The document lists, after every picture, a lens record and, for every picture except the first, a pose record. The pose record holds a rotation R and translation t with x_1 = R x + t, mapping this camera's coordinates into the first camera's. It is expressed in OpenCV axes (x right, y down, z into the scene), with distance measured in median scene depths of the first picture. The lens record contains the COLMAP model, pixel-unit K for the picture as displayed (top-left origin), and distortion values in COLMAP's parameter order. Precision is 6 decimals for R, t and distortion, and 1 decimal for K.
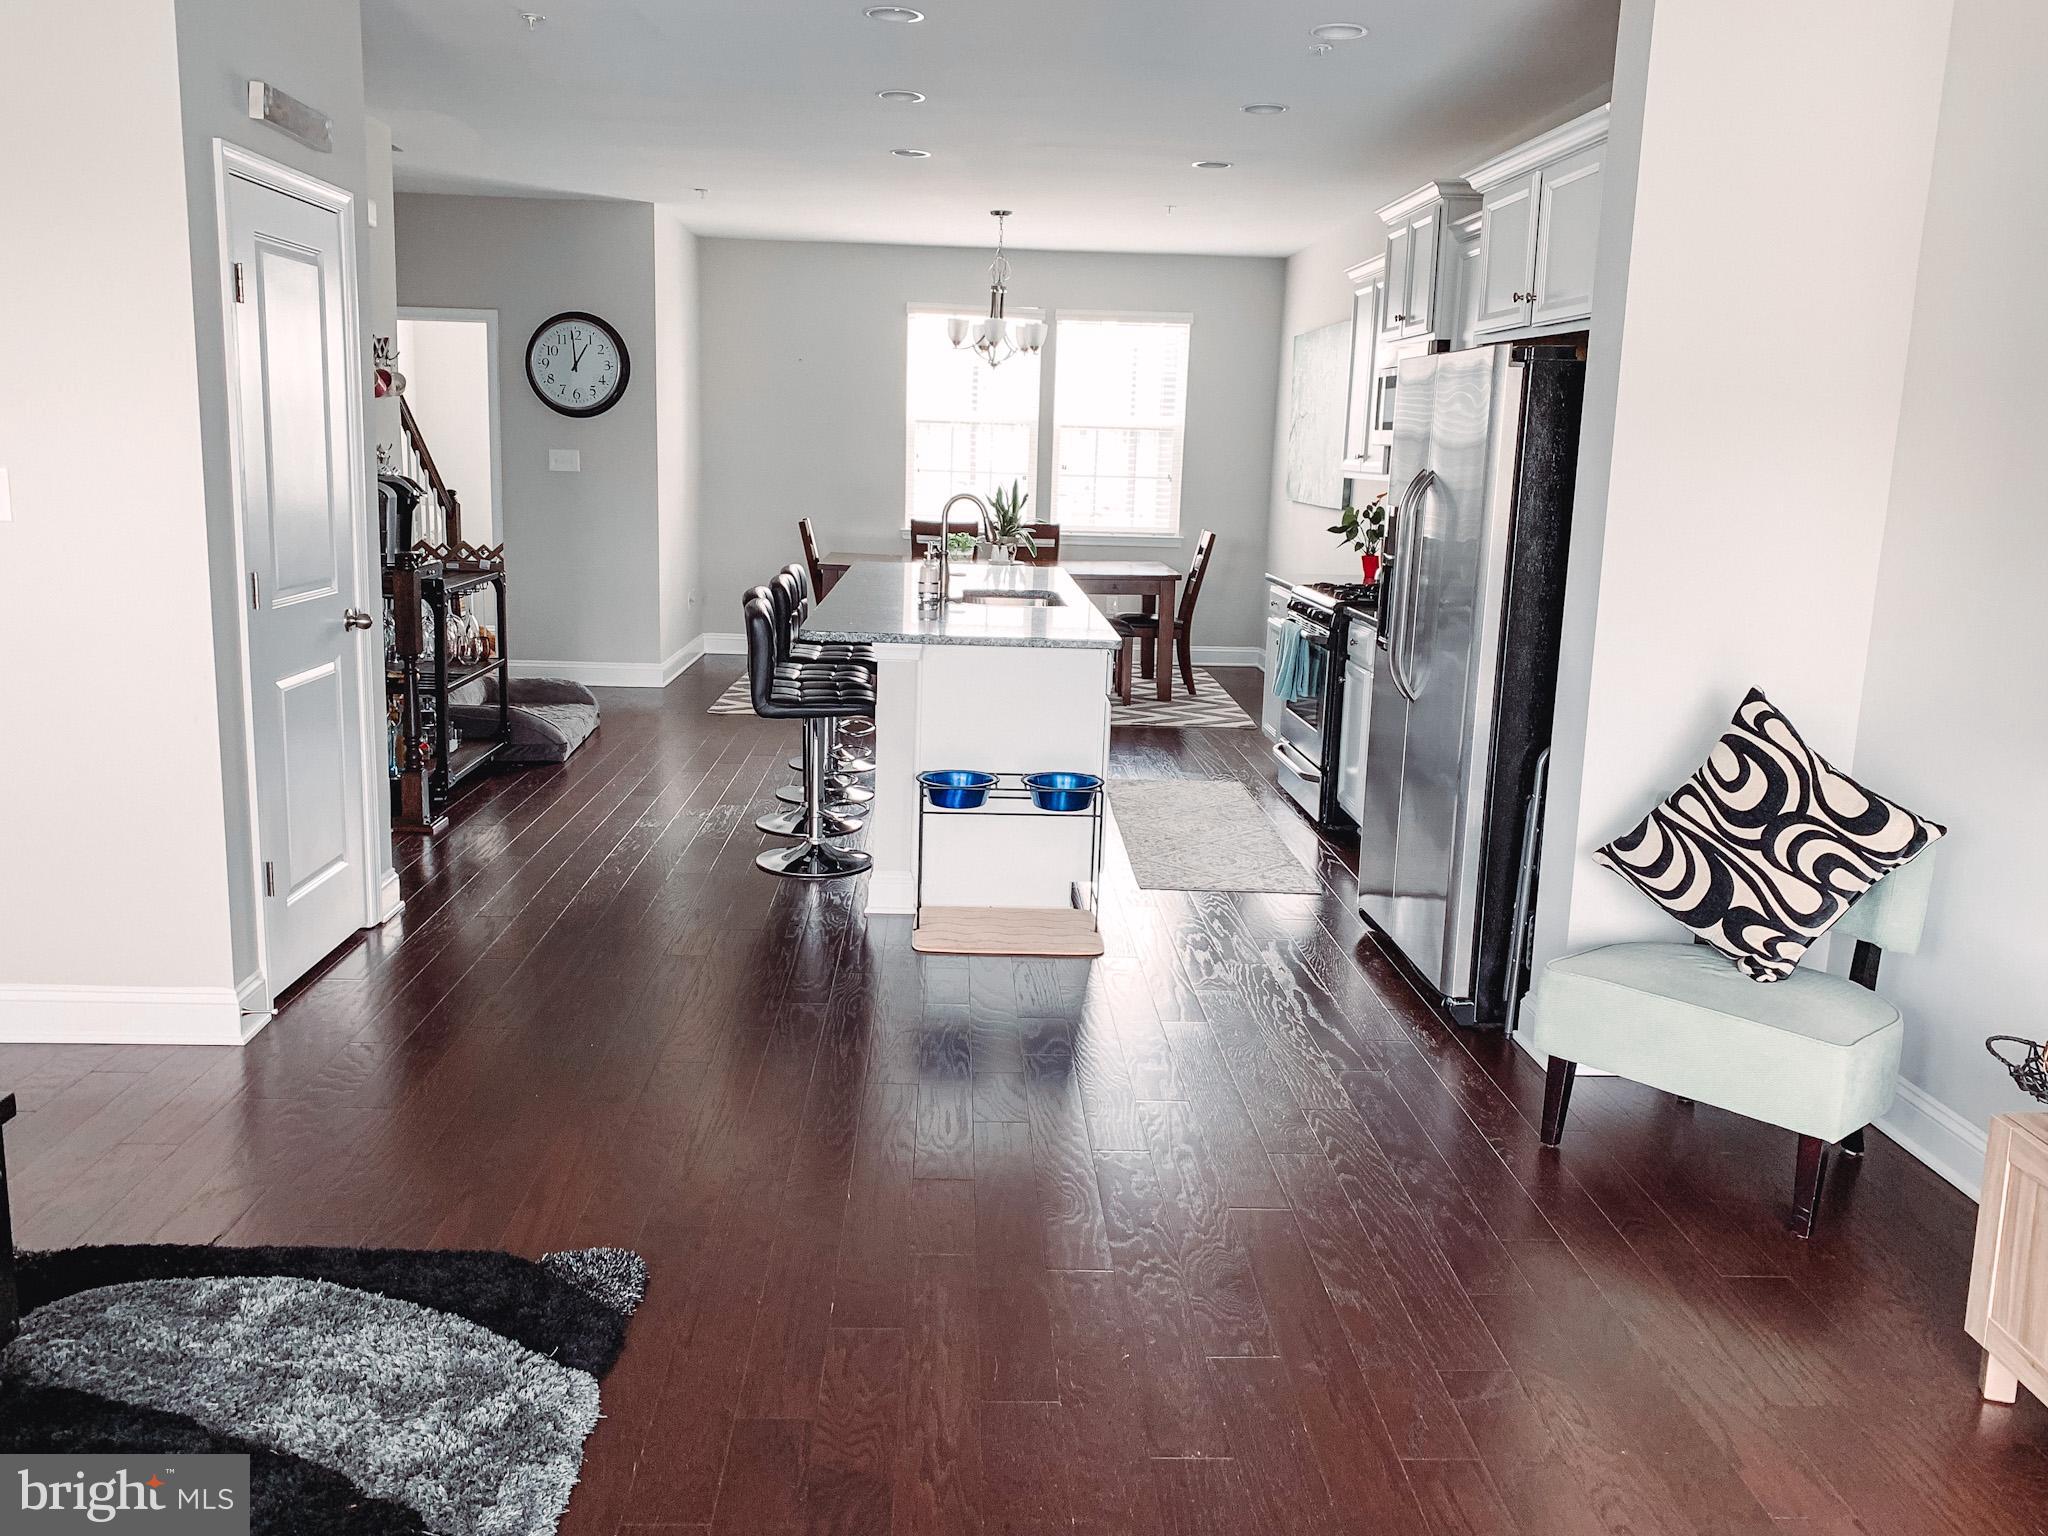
lens RADIAL K [[1673.7, 0, 1024.0], [0, 1673.7, 768.0], [0, 0, 1]] dist [0.057790, -0.046850]
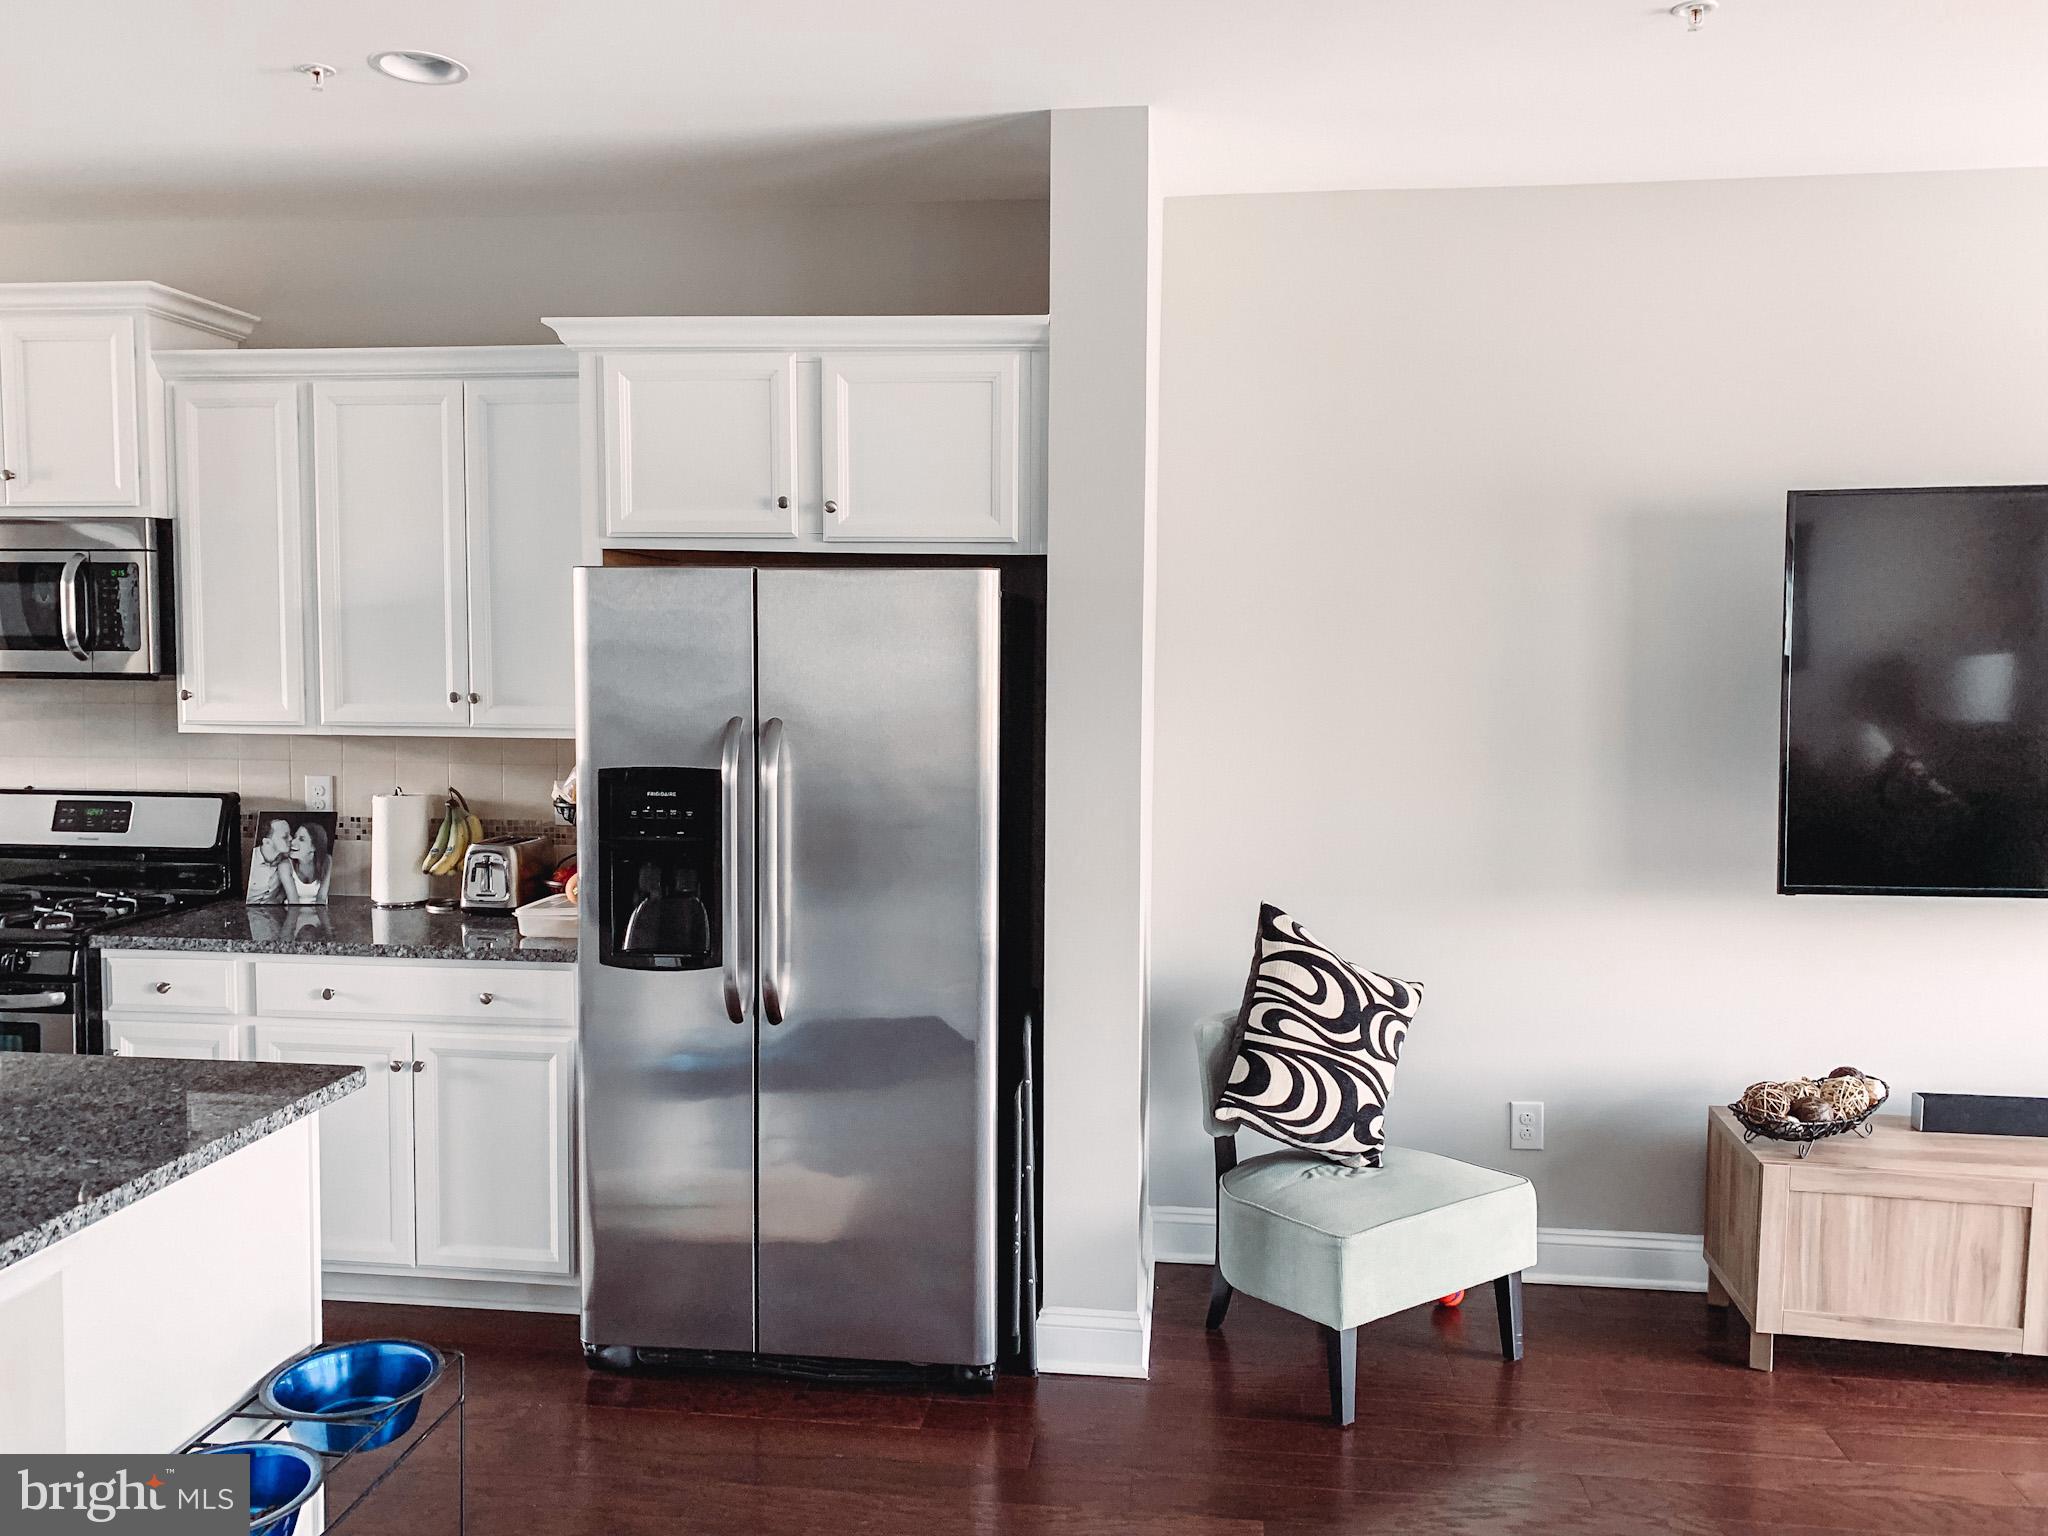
lens RADIAL K [[1560.6, 0, 1024.0], [0, 1560.6, 768.0], [0, 0, 1]] dist [0.086085, -0.154326]
pose [[0.160262, -0.105134, 0.981460, -0.387777], [0.186373, 0.979650, 0.074508, -0.165549], [-0.969320, 0.170977, 0.176595, 0.681811]]
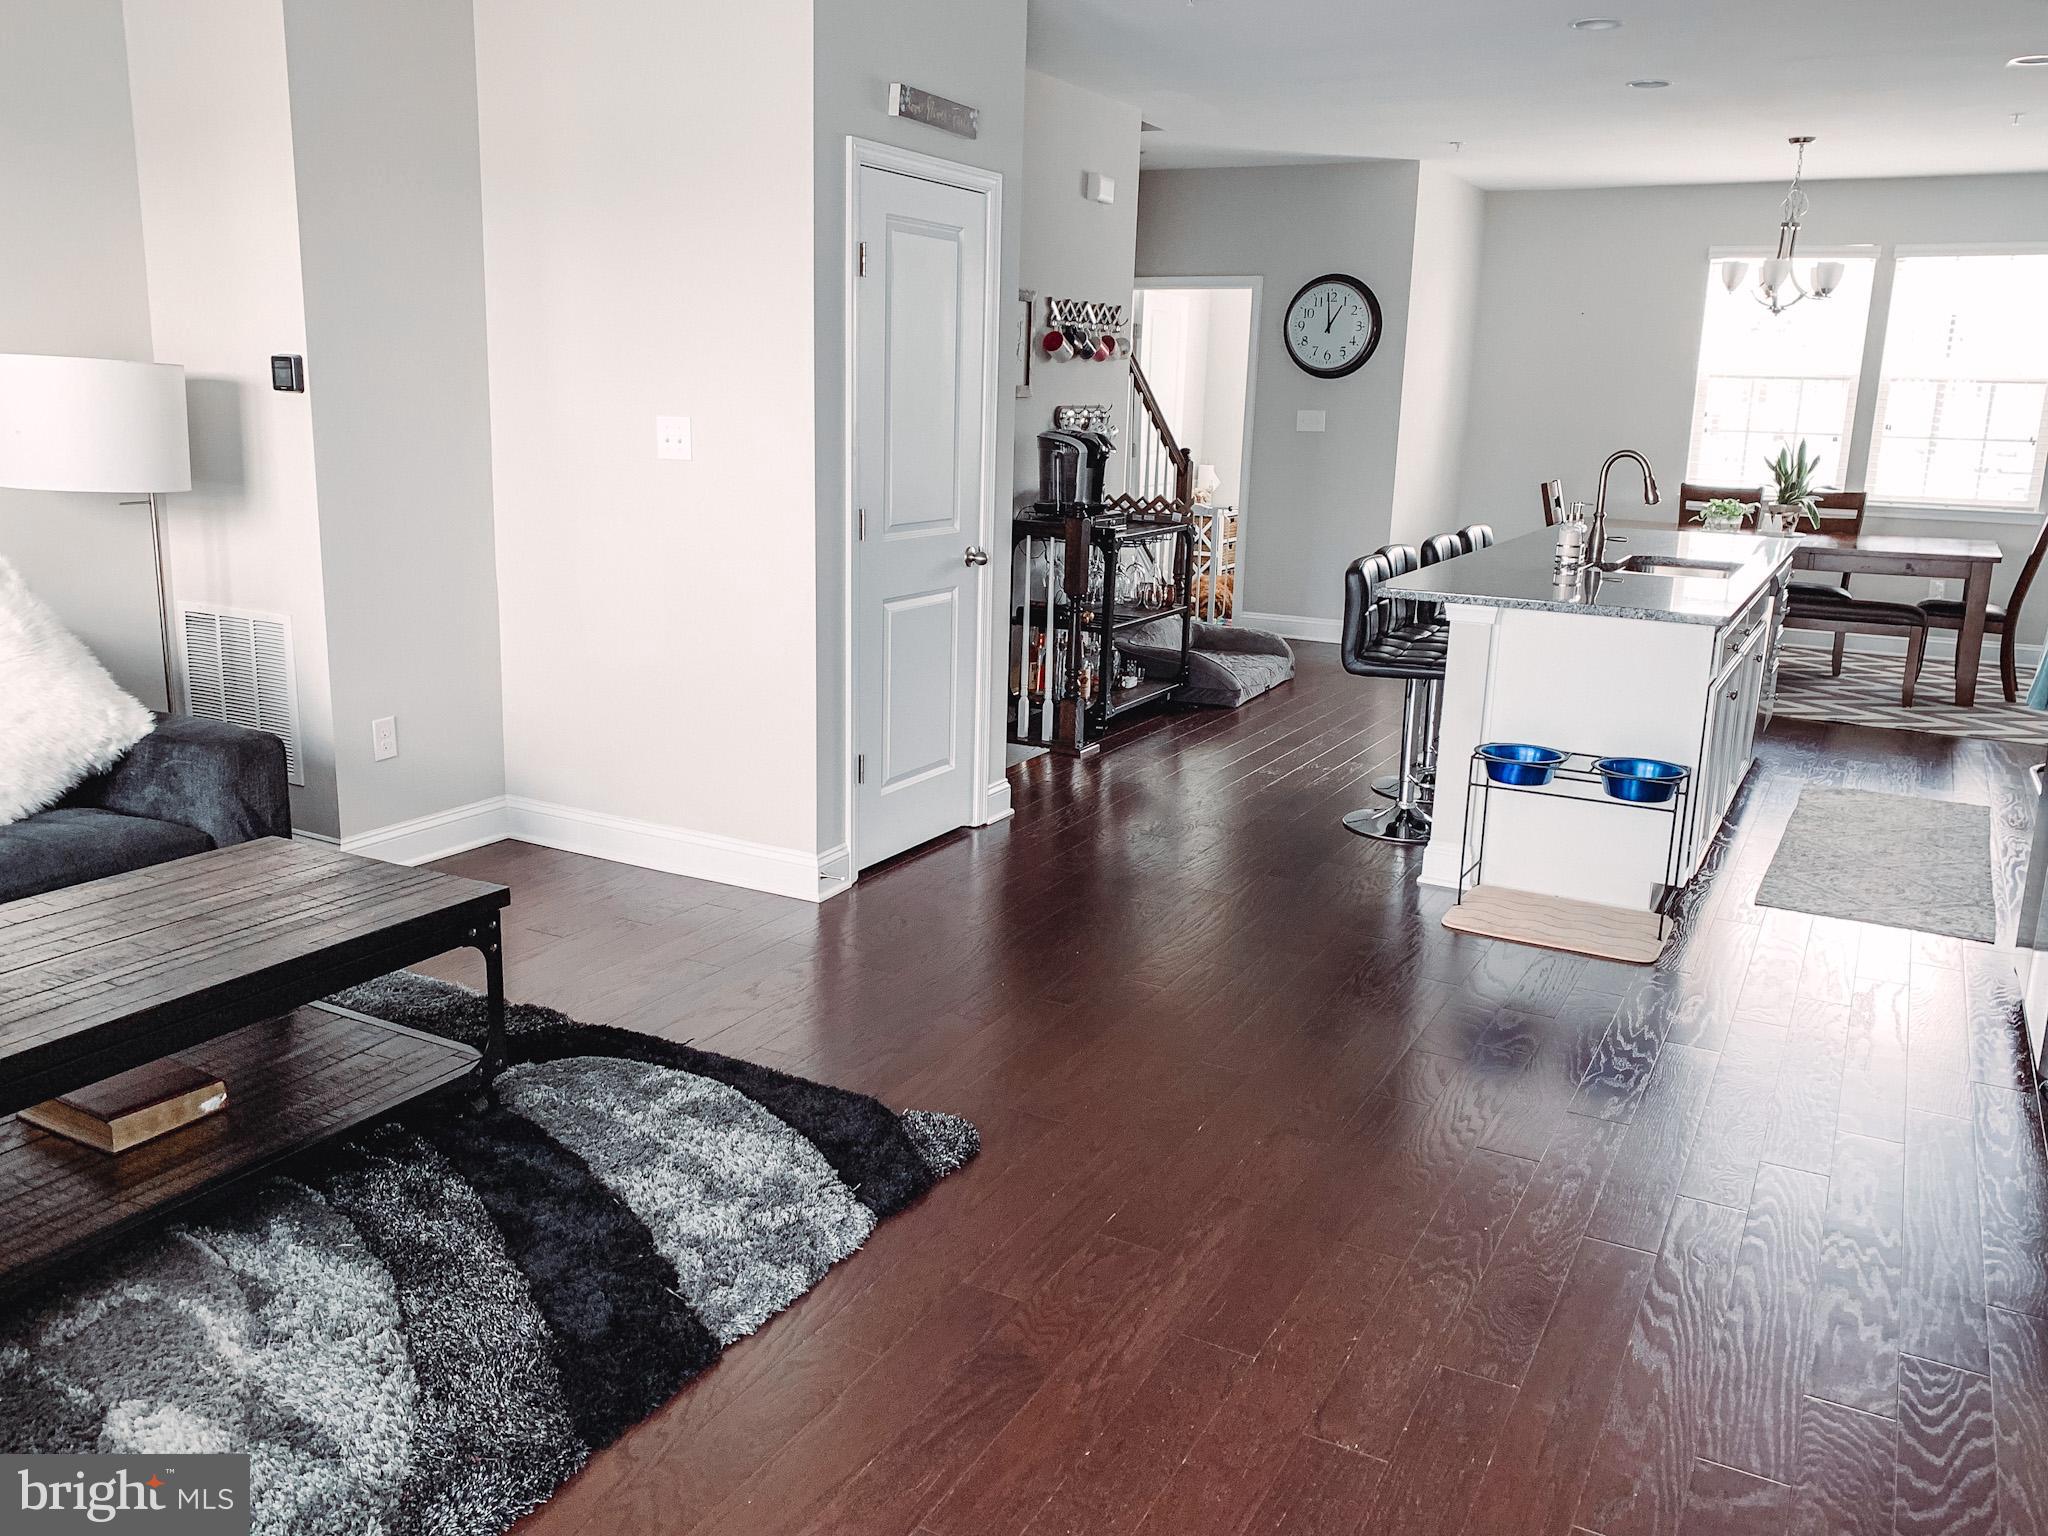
lens RADIAL K [[1666.6, 0, 984.2], [0, 1666.6, 732.7], [0, 0, 1]] dist [0.189310, -0.320964]
pose [[0.858659, 0.101285, -0.502441, 0.176795], [-0.101617, 0.994462, 0.026810, 0.000009], [0.502374, 0.028035, 0.864196, 0.024157]]
